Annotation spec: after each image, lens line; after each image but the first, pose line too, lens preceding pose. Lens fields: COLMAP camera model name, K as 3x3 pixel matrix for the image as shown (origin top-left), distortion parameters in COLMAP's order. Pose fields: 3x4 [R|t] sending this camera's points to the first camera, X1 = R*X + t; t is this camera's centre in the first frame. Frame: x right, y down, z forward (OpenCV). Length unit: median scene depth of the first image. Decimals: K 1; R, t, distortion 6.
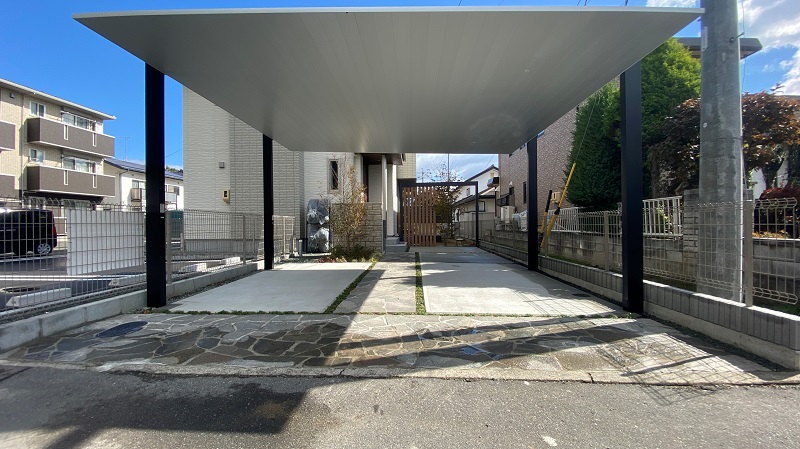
lens RADIAL K [[337.1, 0, 400.0], [0, 337.1, 224.5], [0, 0, 1]] dist [0.015923, -0.019017]
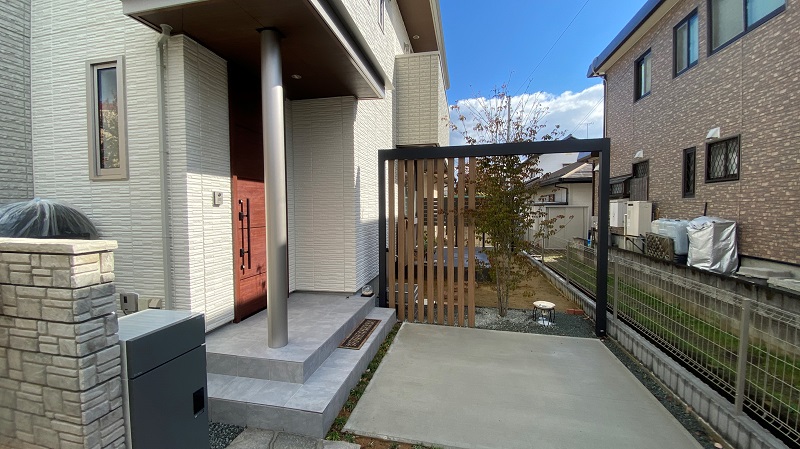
lens RADIAL K [[337.1, 0, 400.0], [0, 337.1, 224.5], [0, 0, 1]] dist [0.015923, -0.019017]
pose [[0.988295, 0.008932, -0.152293, 0.269756], [-0.001350, 0.998757, 0.049817, -0.197870], [0.152548, -0.049029, 0.987079, 2.085936]]
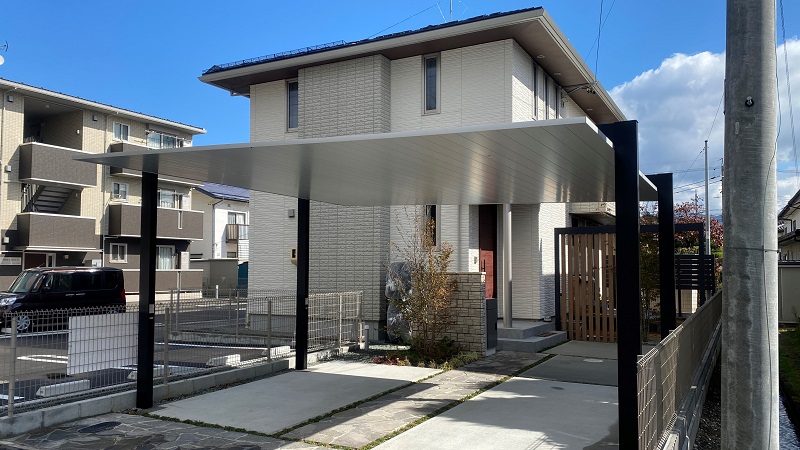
lens RADIAL K [[644.4, 0, 383.7], [0, 644.4, 226.7], [0, 0, 1]] dist [0.092830, -0.109644]
pose [[0.894012, -0.018056, -0.447680, 0.787324], [-0.010583, 0.998058, -0.061388, -0.180138], [0.447919, 0.059619, 0.892084, -0.434721]]
